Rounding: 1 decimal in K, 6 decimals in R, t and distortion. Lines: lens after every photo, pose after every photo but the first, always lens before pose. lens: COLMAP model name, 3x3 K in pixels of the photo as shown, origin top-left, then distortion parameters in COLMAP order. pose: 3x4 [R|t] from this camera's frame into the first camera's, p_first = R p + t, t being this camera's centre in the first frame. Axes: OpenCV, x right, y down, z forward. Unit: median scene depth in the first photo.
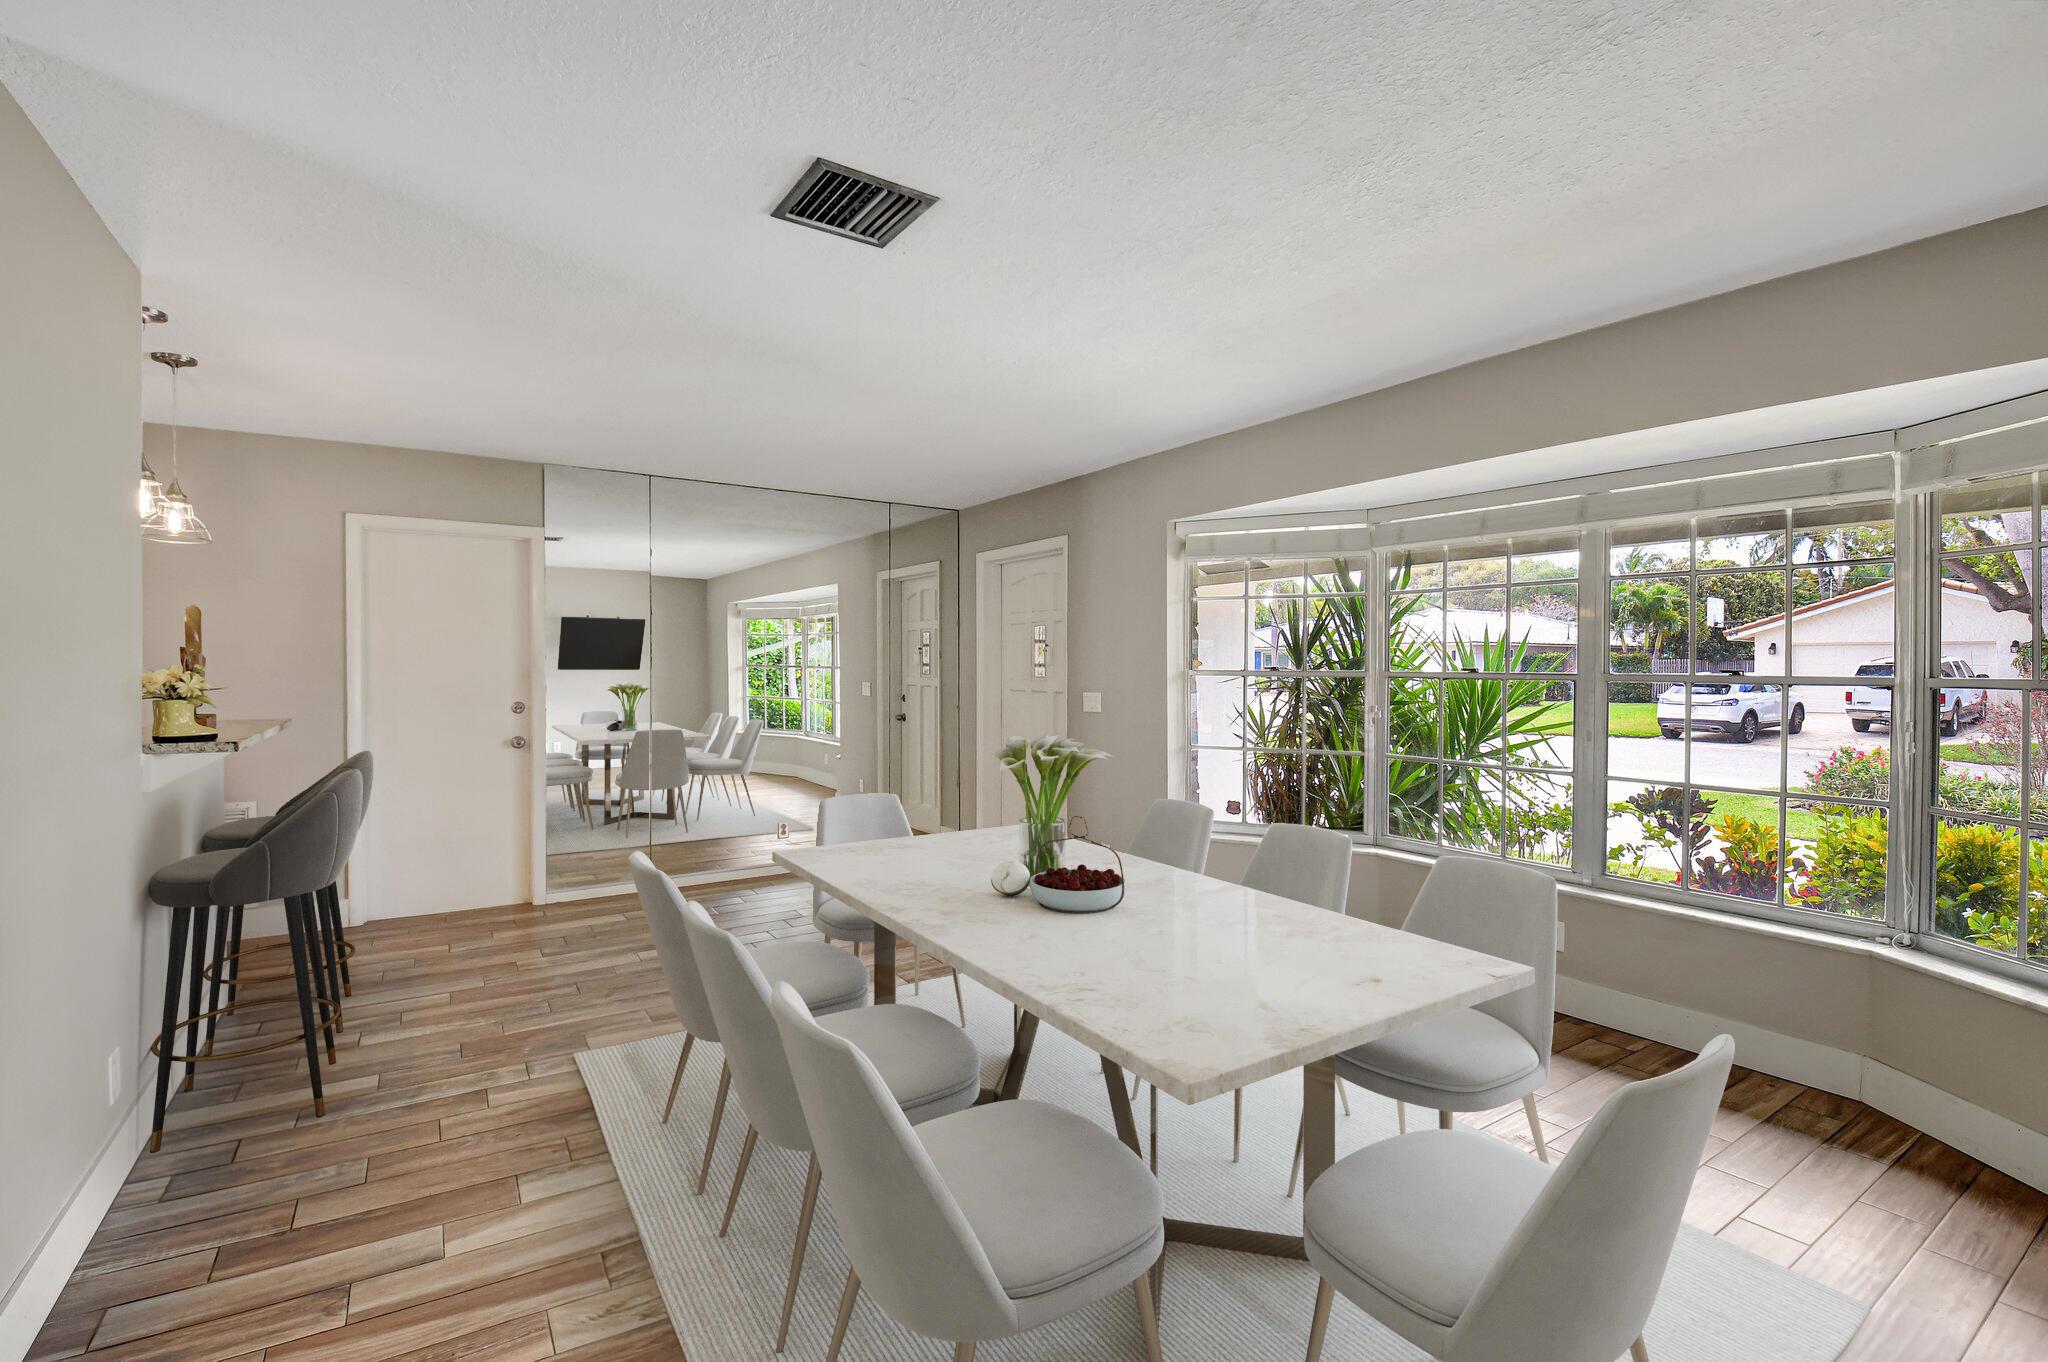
lens RADIAL K [[901.3, 0, 958.3], [0, 901.3, 672.4], [0, 0, 1]] dist [-0.000467, -0.011783]
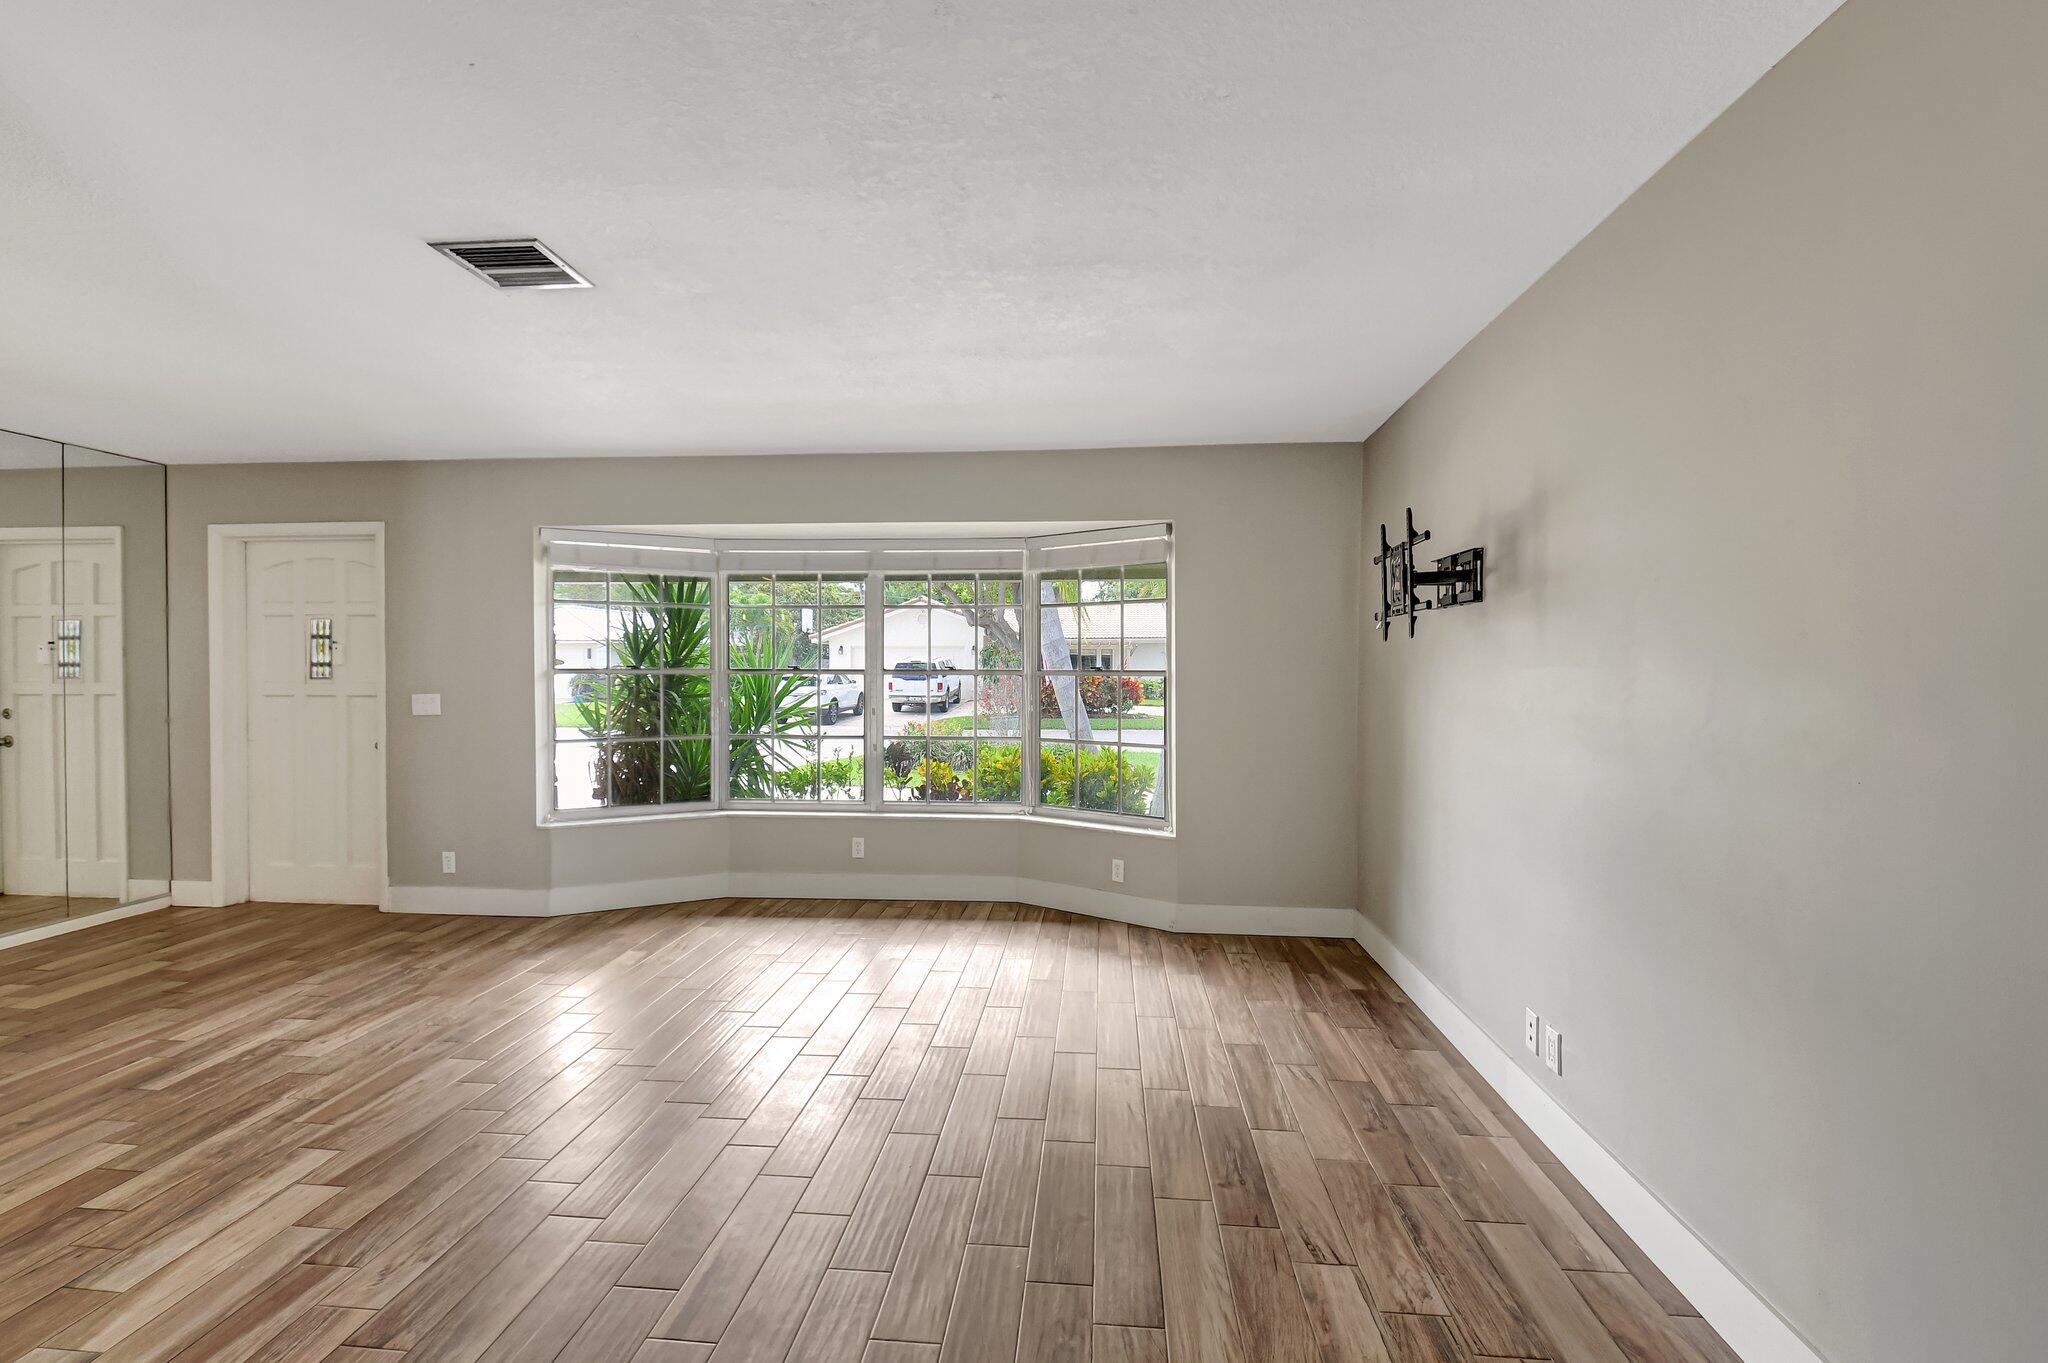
lens RADIAL K [[939.1, 0, 1018.8], [0, 939.1, 662.3], [0, 0, 1]] dist [0.000291, -0.013623]
pose [[0.598085, 0.000008, 0.801433, -0.435369], [0.006891, 0.999963, -0.005153, -0.001599], [-0.801403, 0.008604, 0.598063, -0.140621]]
